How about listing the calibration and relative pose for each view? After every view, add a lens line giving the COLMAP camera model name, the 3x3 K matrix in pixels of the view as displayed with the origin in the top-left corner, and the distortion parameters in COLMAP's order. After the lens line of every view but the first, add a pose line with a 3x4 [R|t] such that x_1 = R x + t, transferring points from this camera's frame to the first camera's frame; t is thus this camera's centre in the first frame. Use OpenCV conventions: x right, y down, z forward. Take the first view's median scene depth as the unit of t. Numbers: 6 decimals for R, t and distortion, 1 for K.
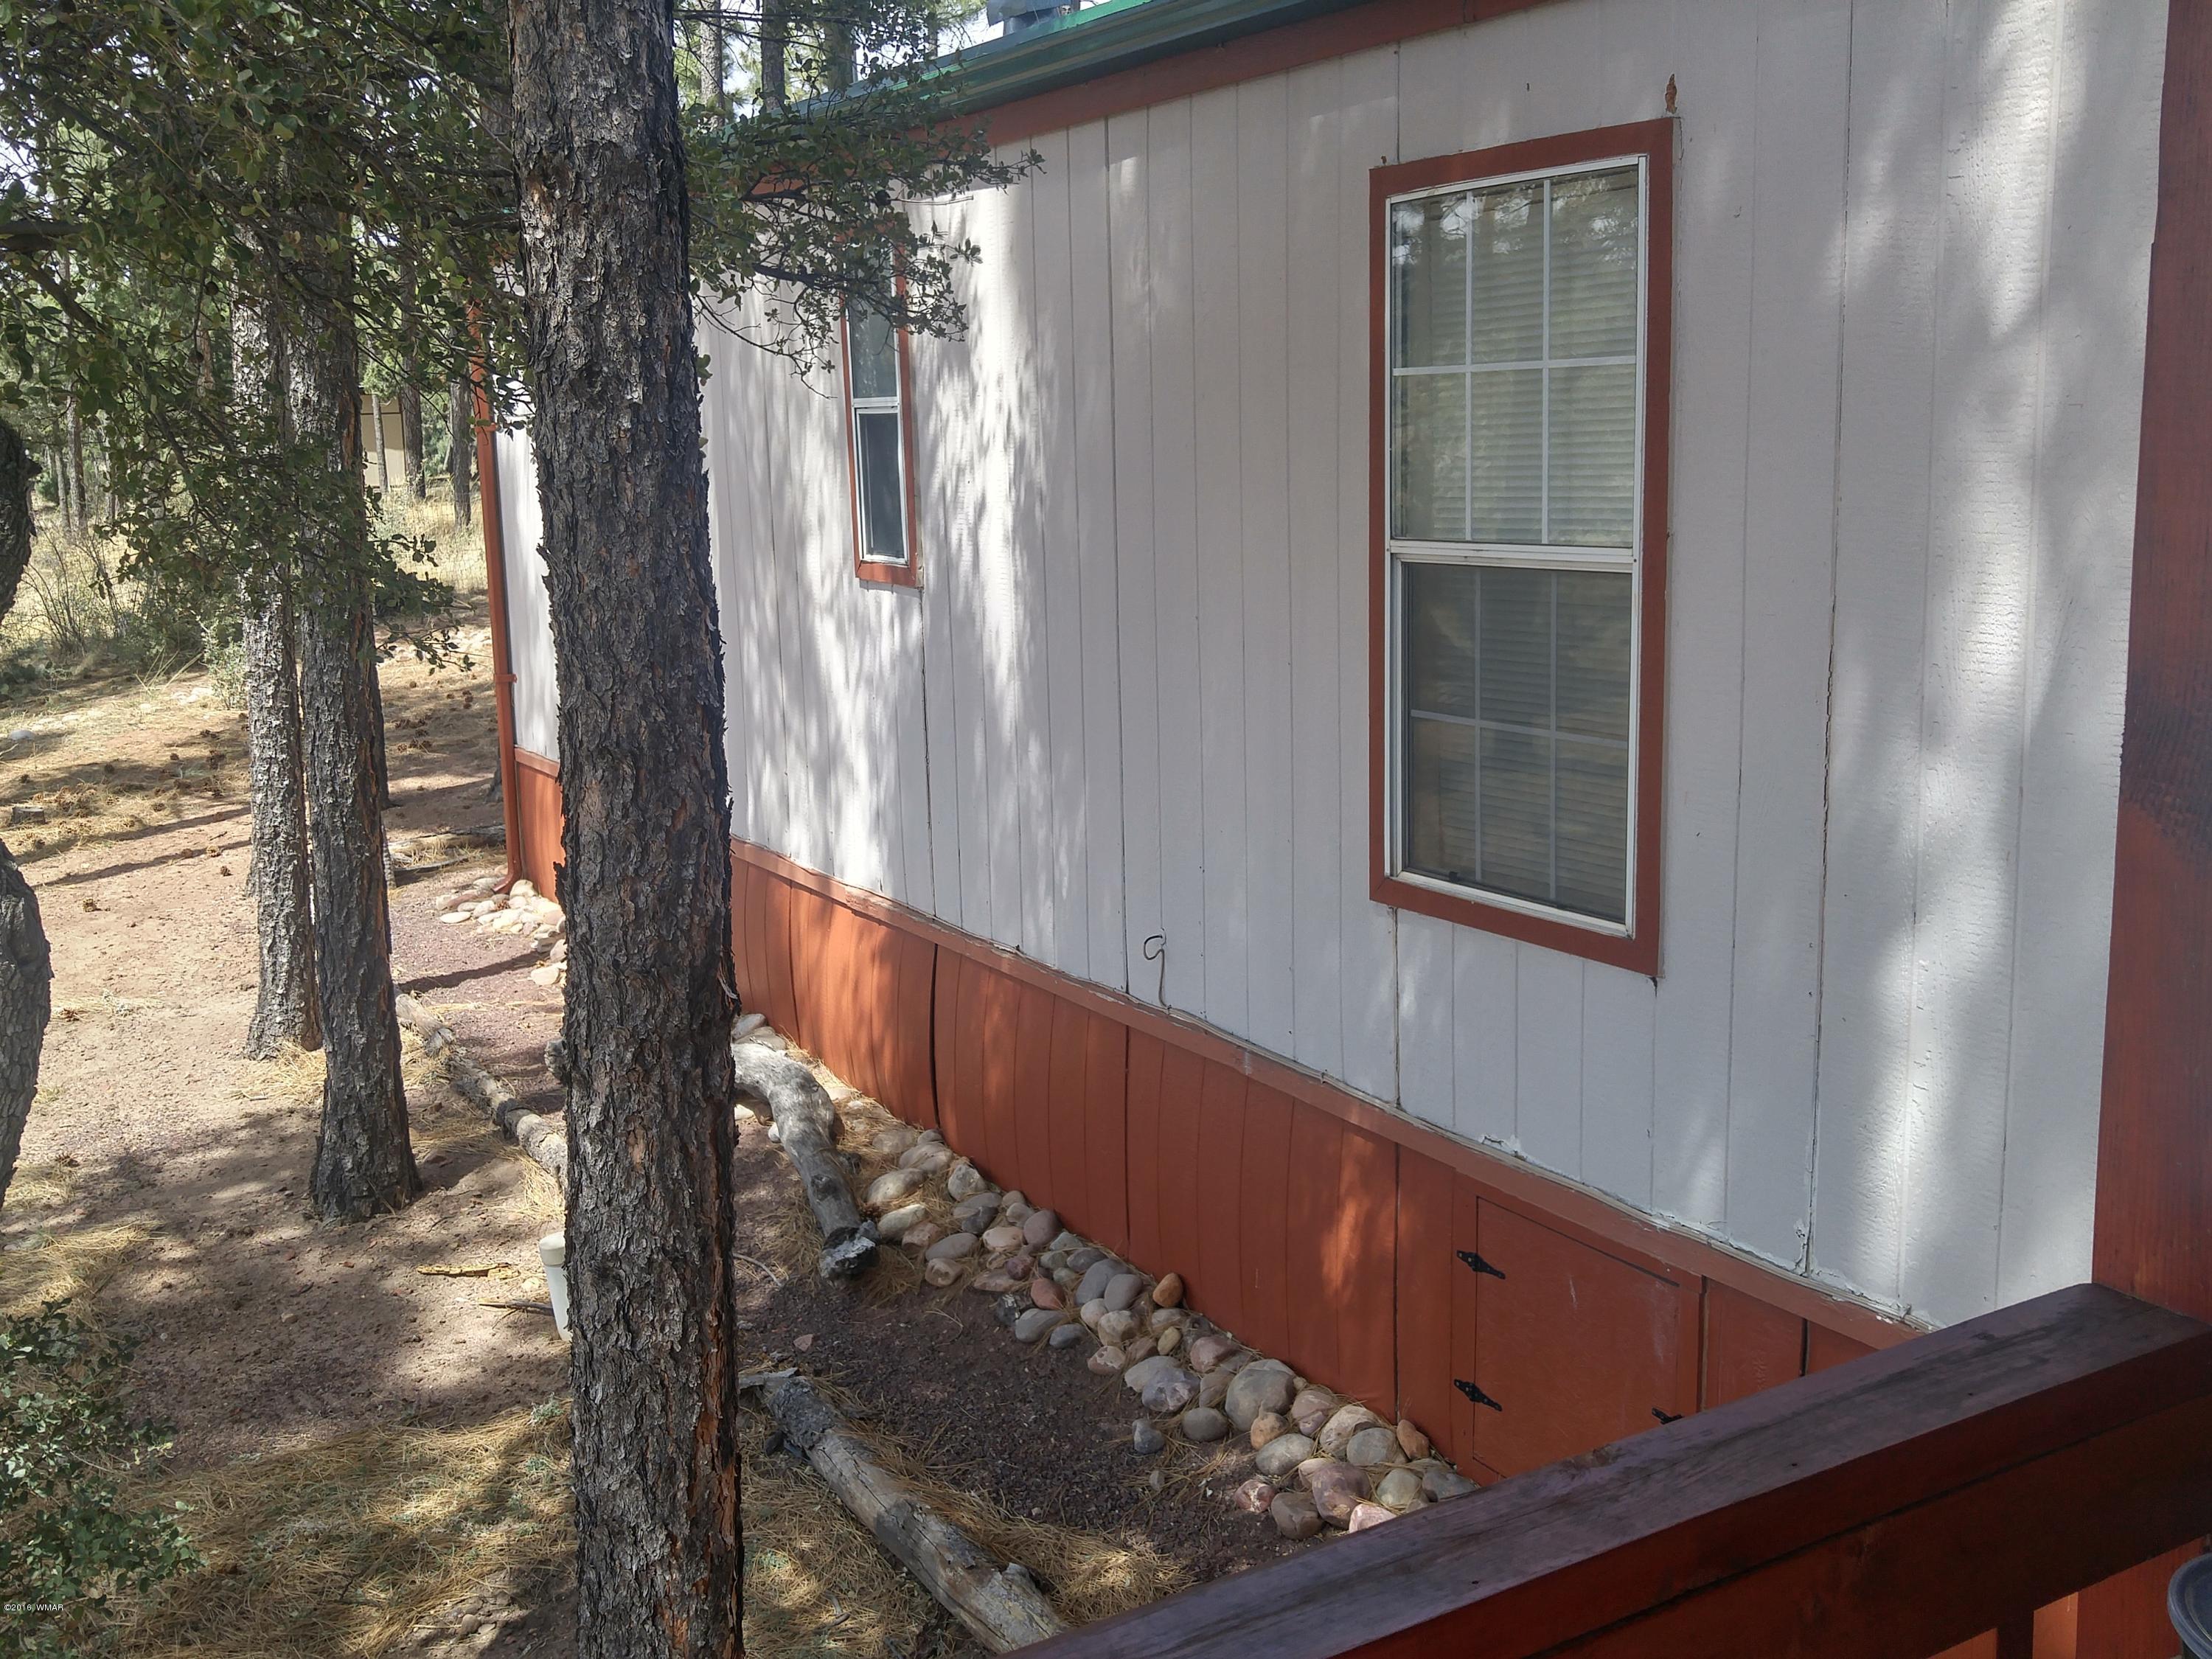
lens RADIAL K [[2206.9, 0, 1106.0], [0, 2206.9, 829.5], [0, 0, 1]] dist [0.128066, -0.404508]
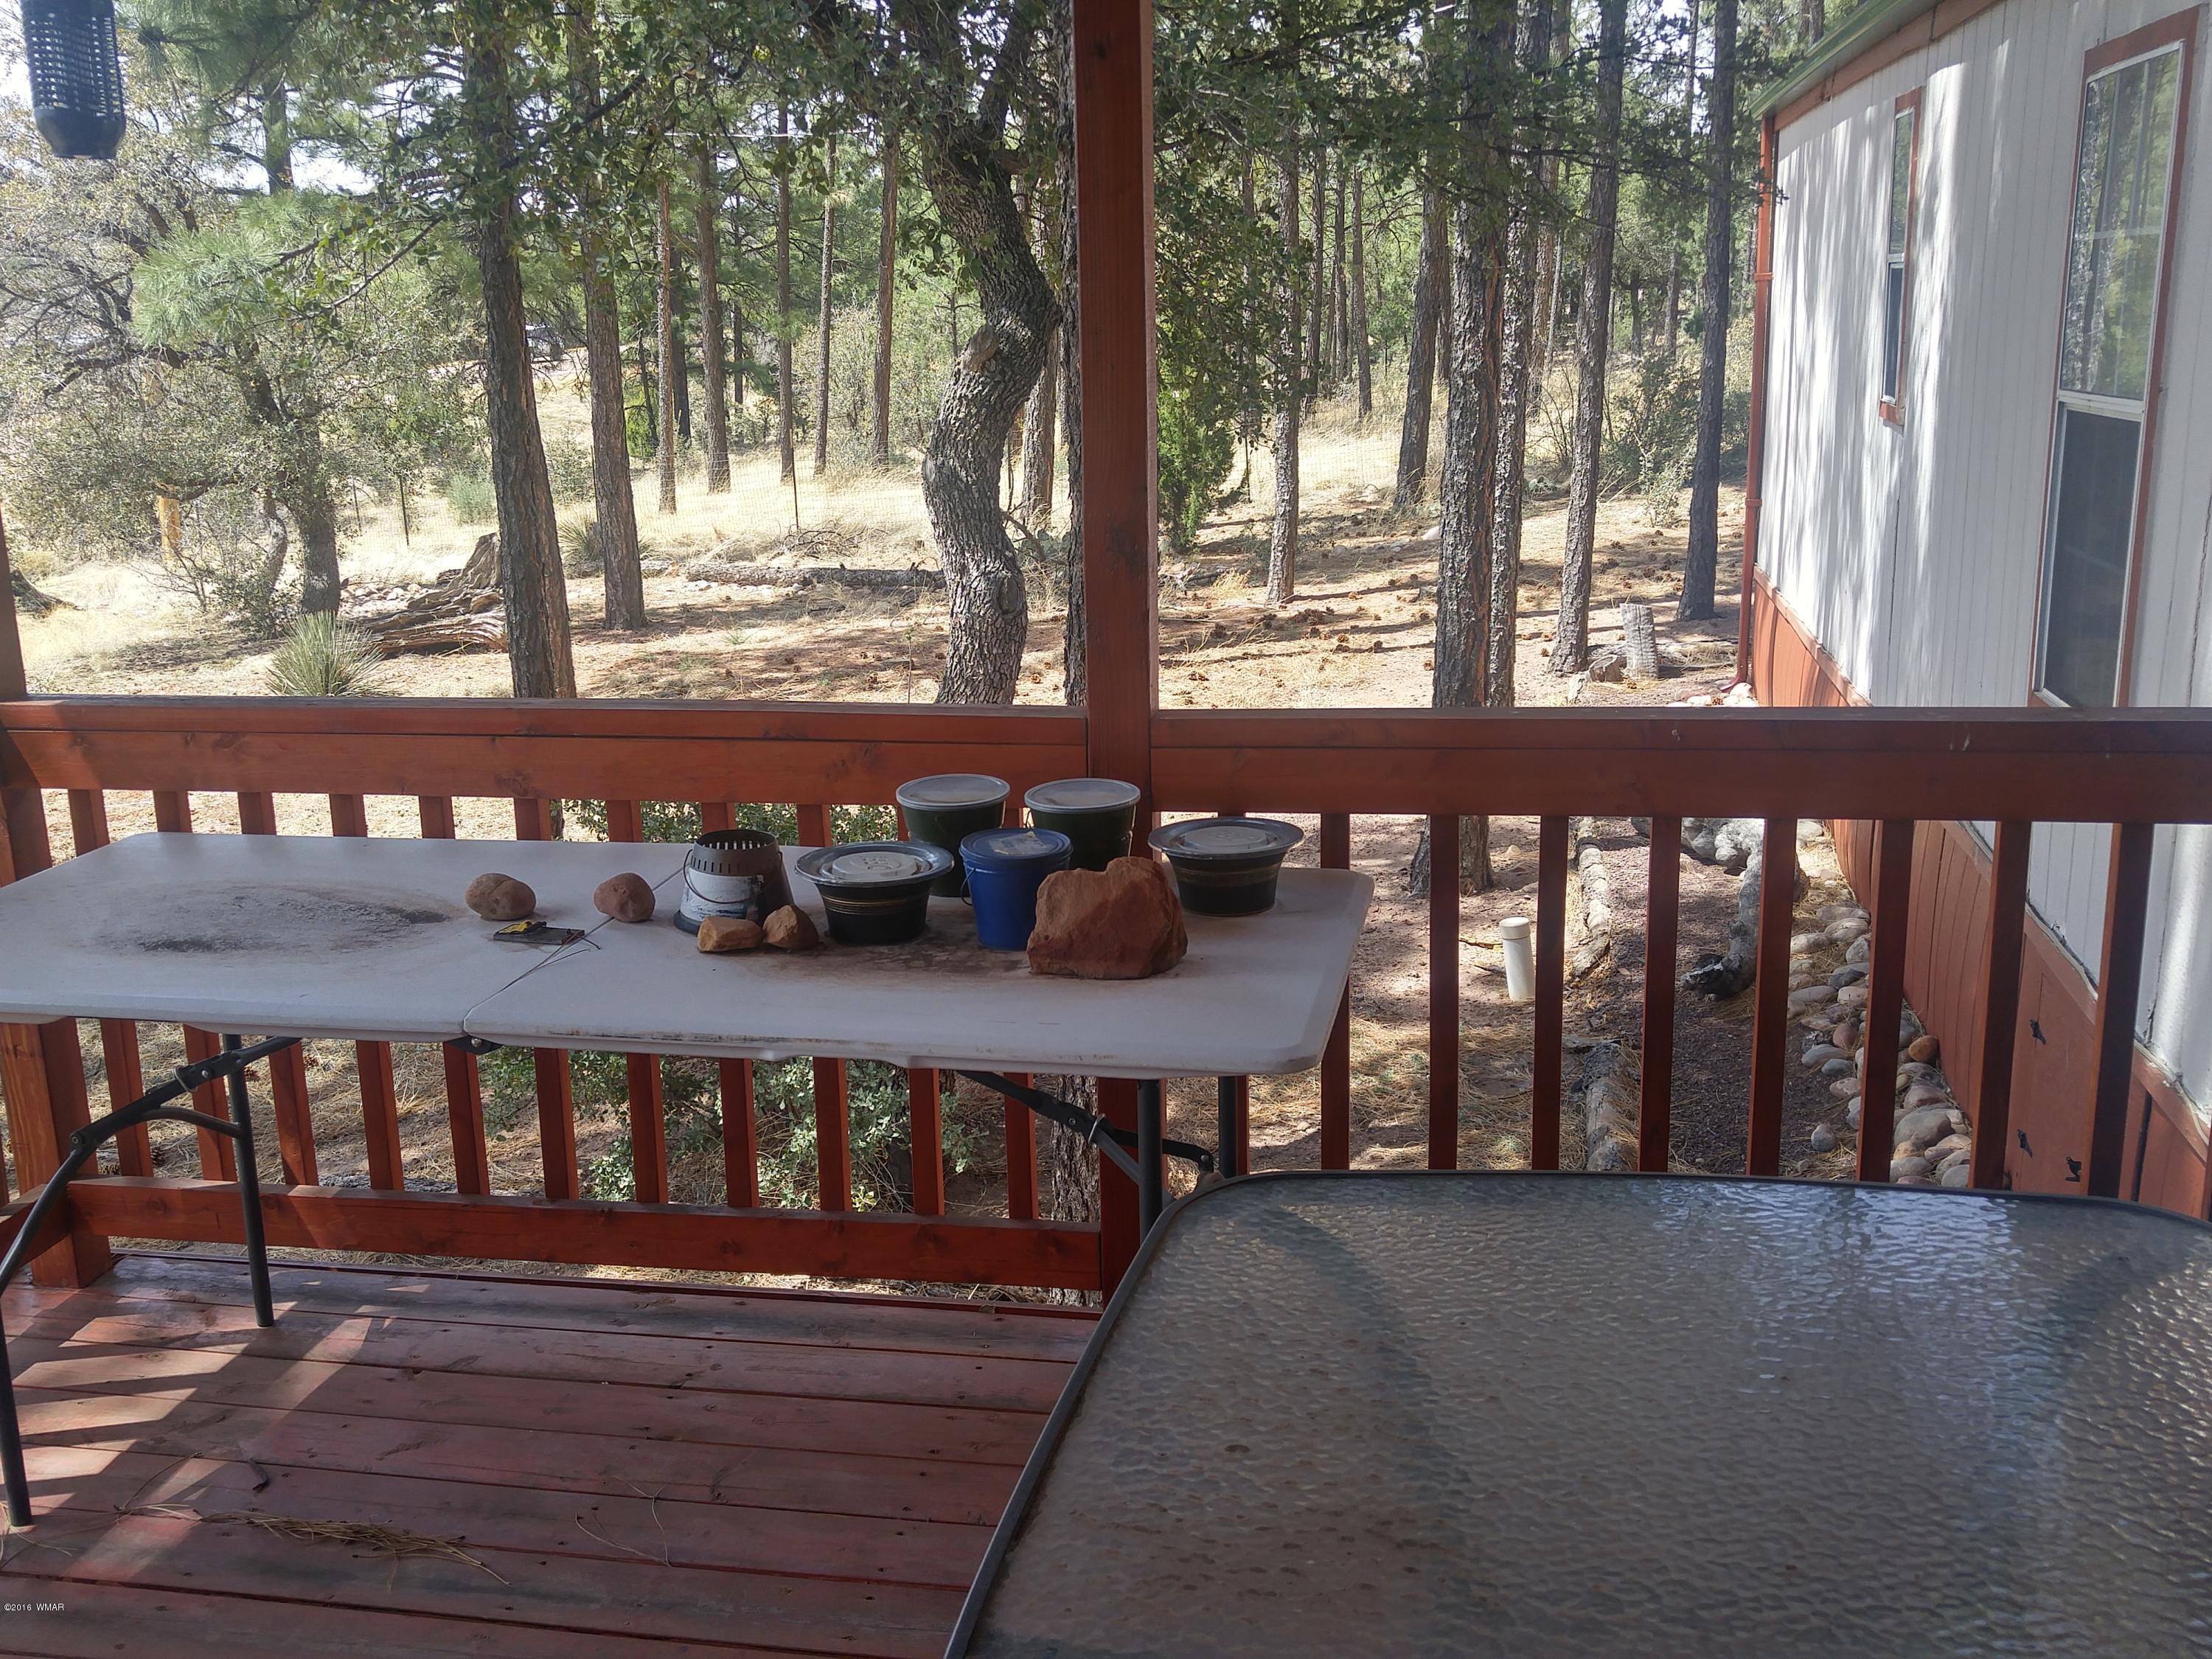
lens RADIAL K [[2206.9, 0, 1106.0], [0, 2206.9, 829.5], [0, 0, 1]] dist [0.128066, -0.404508]
pose [[0.750092, 0.160251, -0.641625, 0.357670], [-0.117469, 0.987055, 0.109199, 0.016639], [0.650818, -0.006538, 0.759206, -0.114553]]
